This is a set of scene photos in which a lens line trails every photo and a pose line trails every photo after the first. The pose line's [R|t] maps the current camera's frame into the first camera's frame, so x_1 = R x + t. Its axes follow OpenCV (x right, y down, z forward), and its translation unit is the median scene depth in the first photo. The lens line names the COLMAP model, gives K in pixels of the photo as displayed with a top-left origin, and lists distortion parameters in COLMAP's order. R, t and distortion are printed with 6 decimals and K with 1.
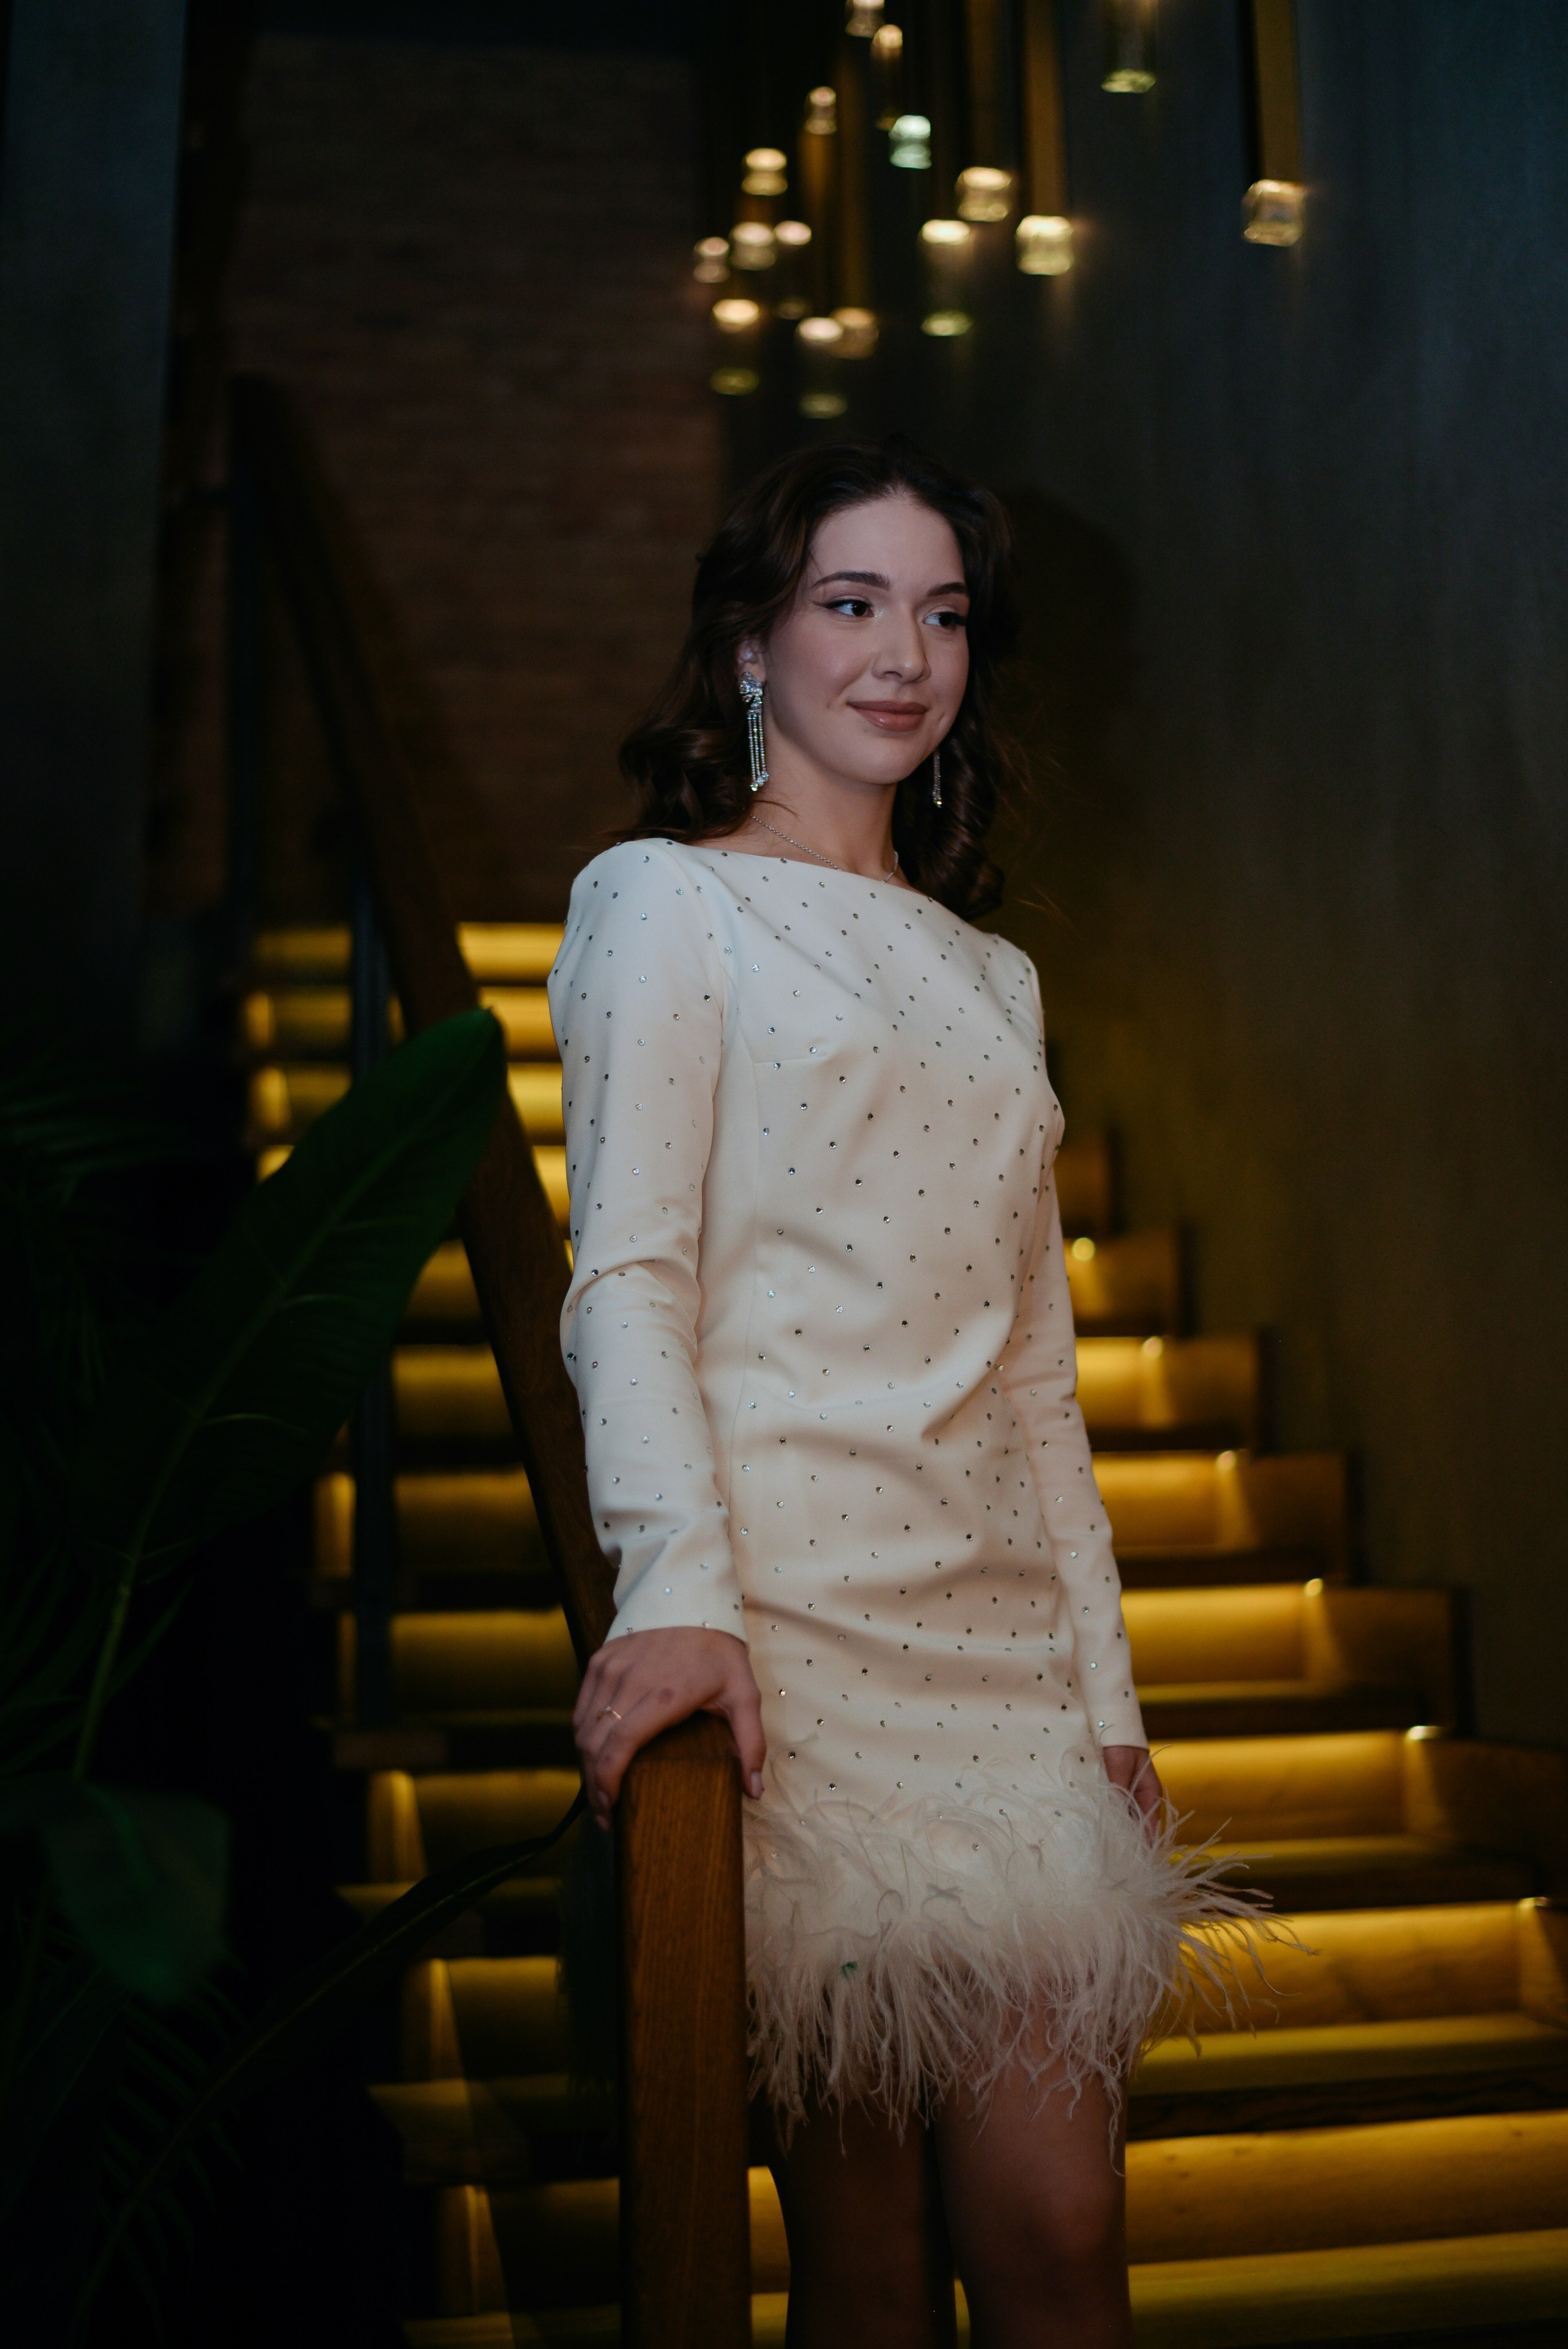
lens RADIAL K [[3311.2, 0, 815.5], [0, 3311.2, 1167.7], [0, 0, 1]] dist [-0.094950, 0.000000]
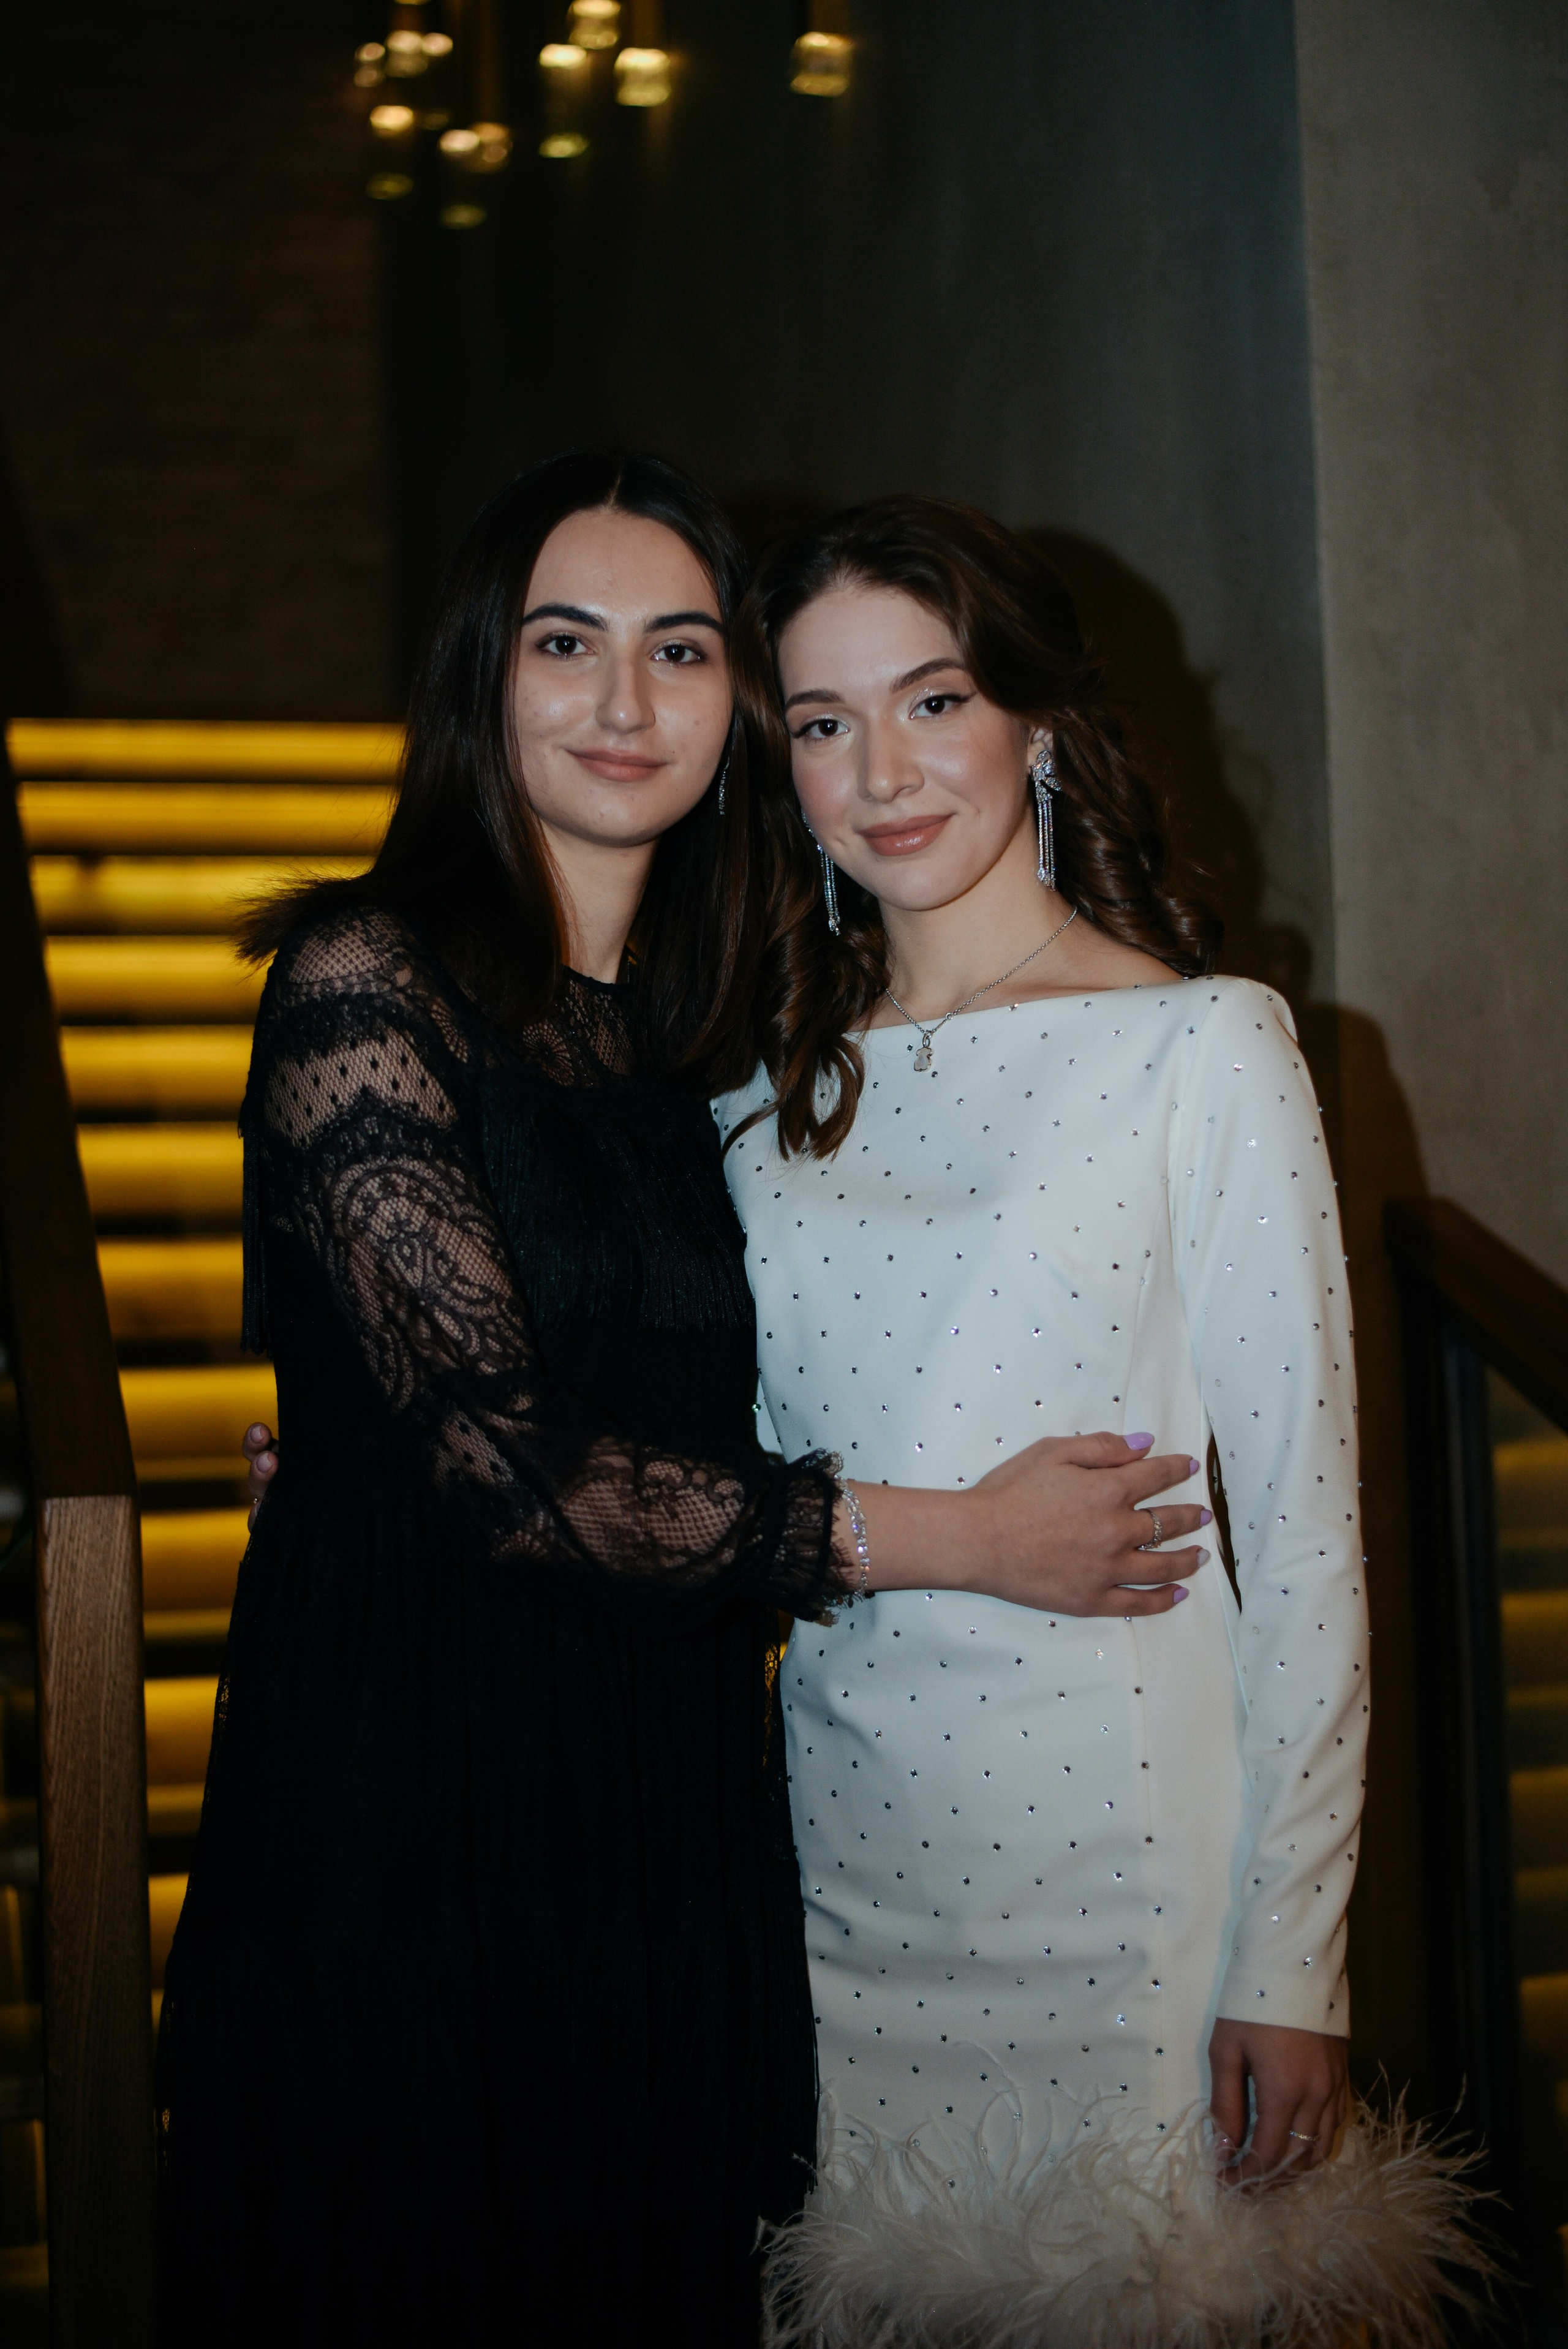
lens RADIAL K [[3311.2, 0, 760.9], [0, 3311.2, 1214.6], [0, 0, 1]] dist [-0.094950, 0.000000]
pose [[0.998621, 0.003781, 0.052363, 0.072417], [-0.008069, 0.996606, 0.081917, -0.008828], [-0.051875, -0.082227, 0.995263, -0.085315]]
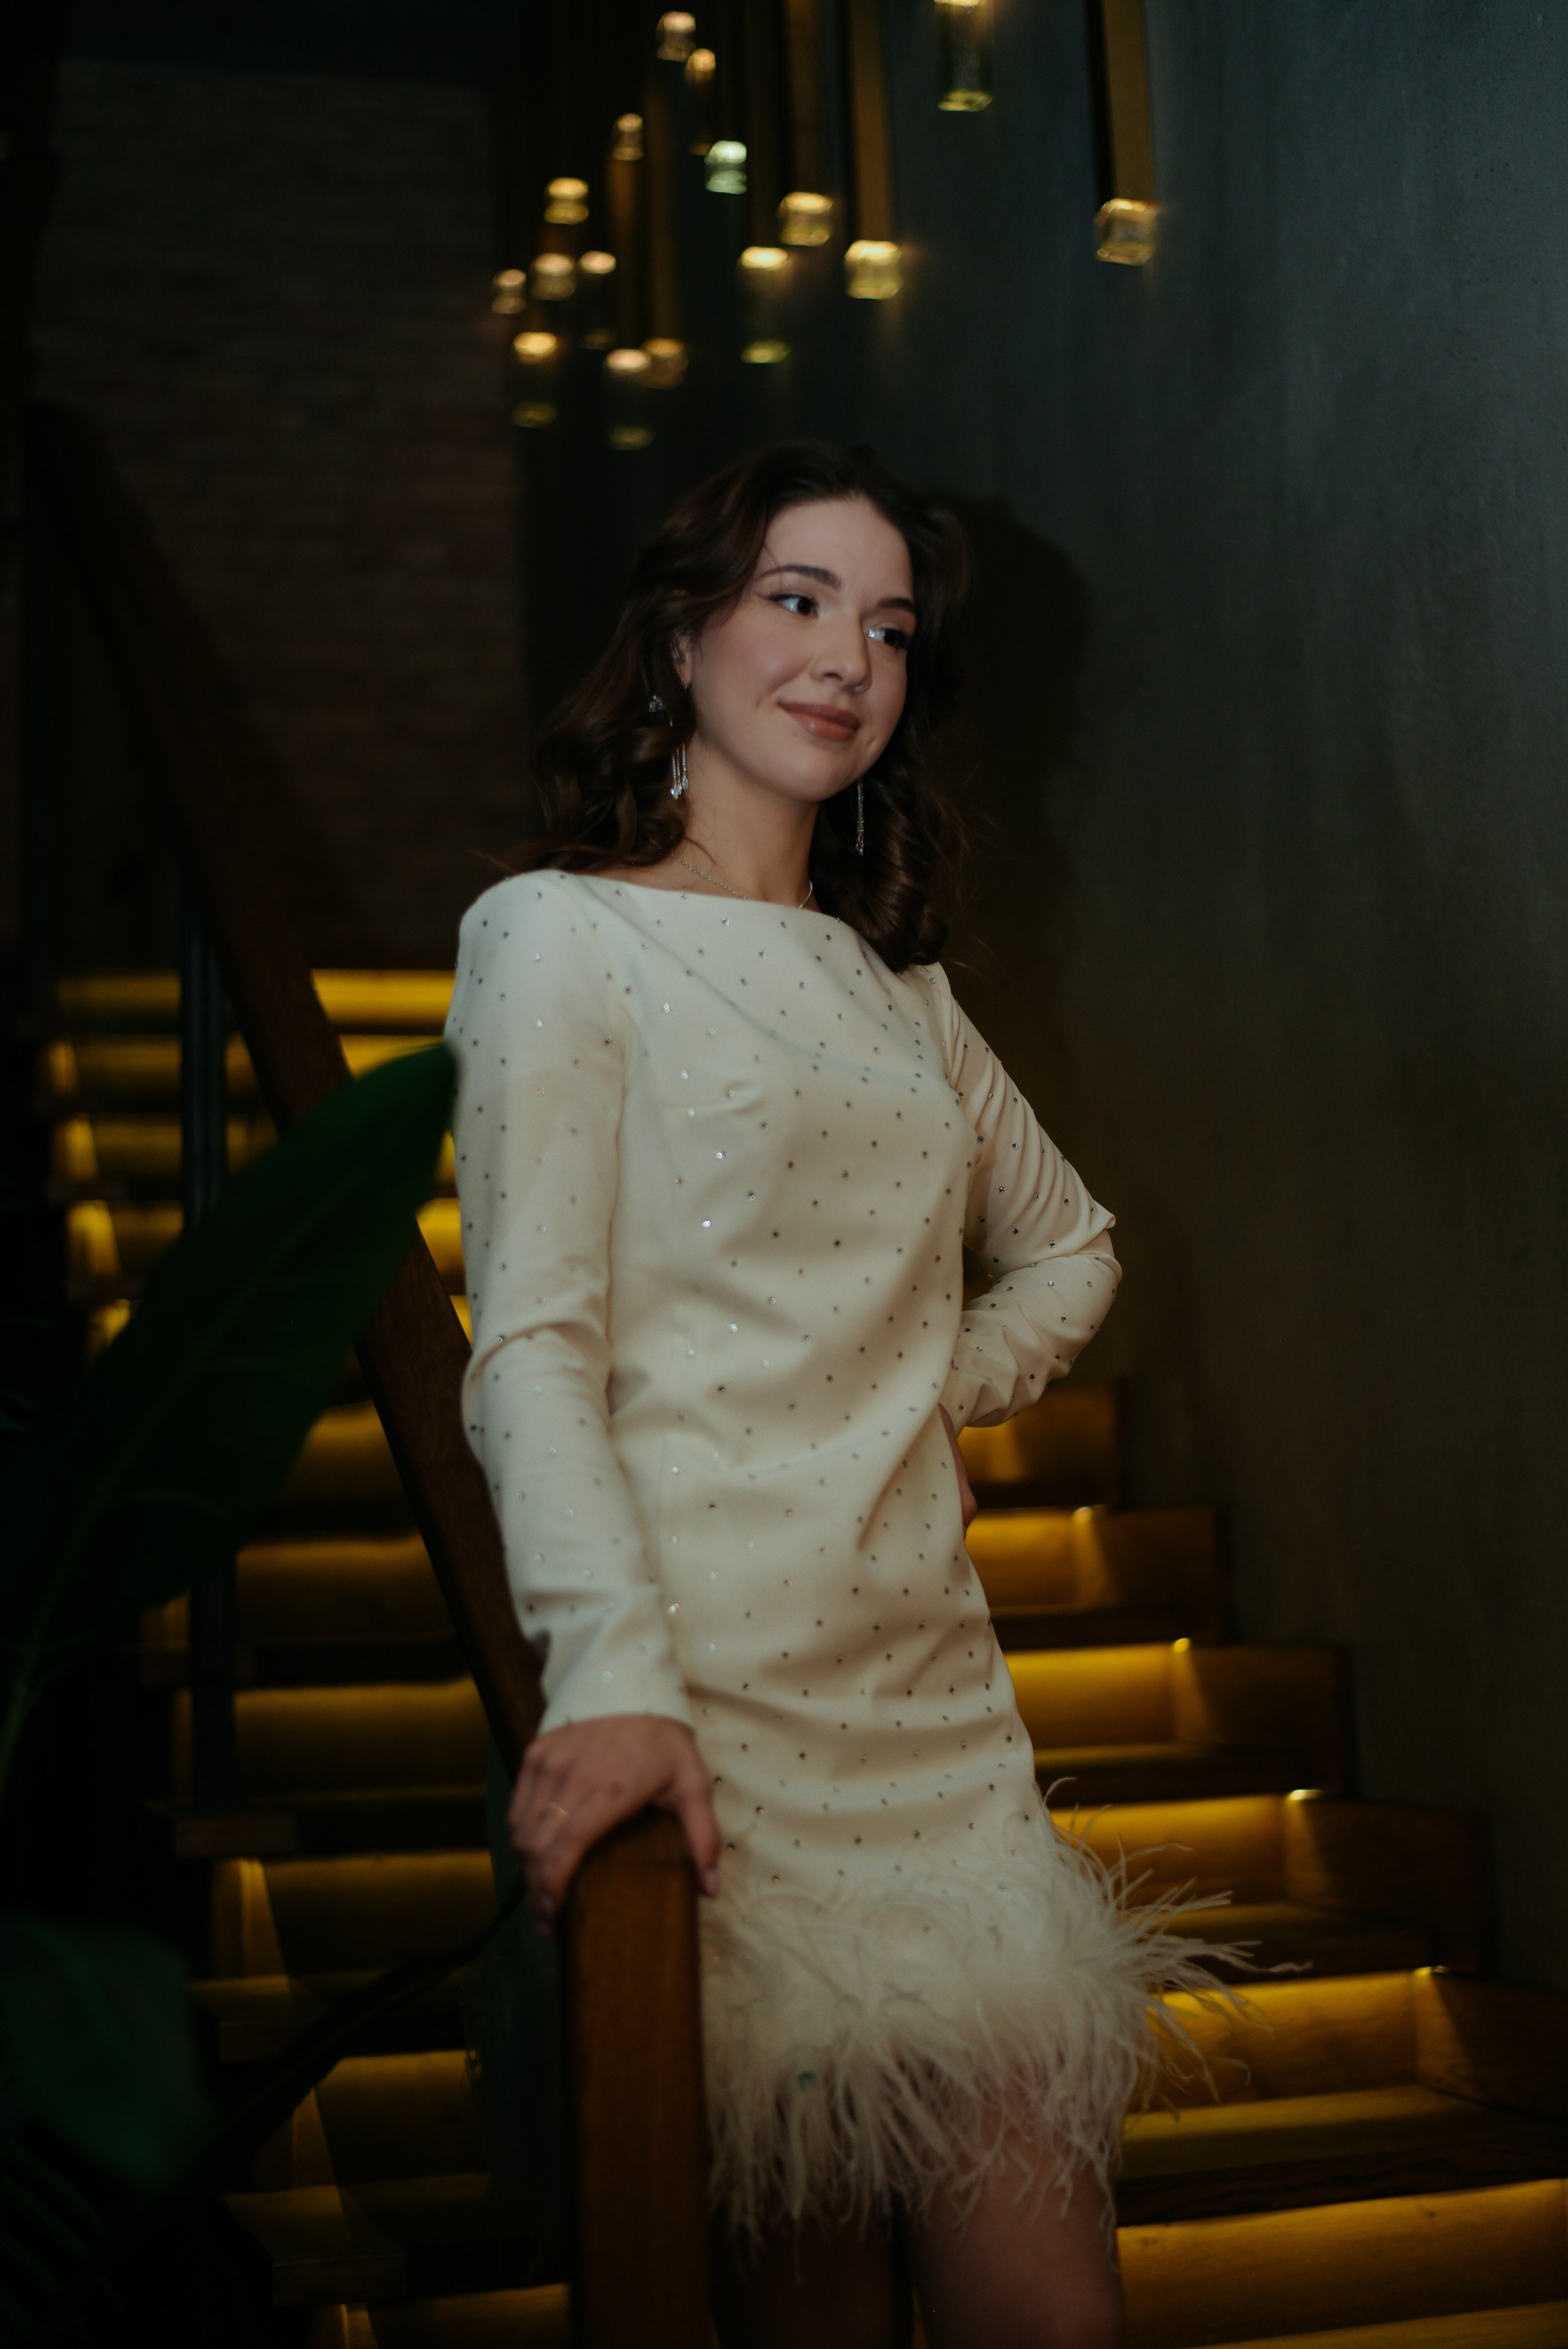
lens RADIAL K [[3311.2, 0, 780.4], [0, 3311.2, 1165.5], [0, 0, 1]] dist [-0.094950, 0.000000]
pose [[0.997931, -0.007988, 0.063788, -0.029604], [0.008975, 0.999844, -0.015206, -0.000041], [-0.063657, 0.015747, 0.997848, 0.040820]]
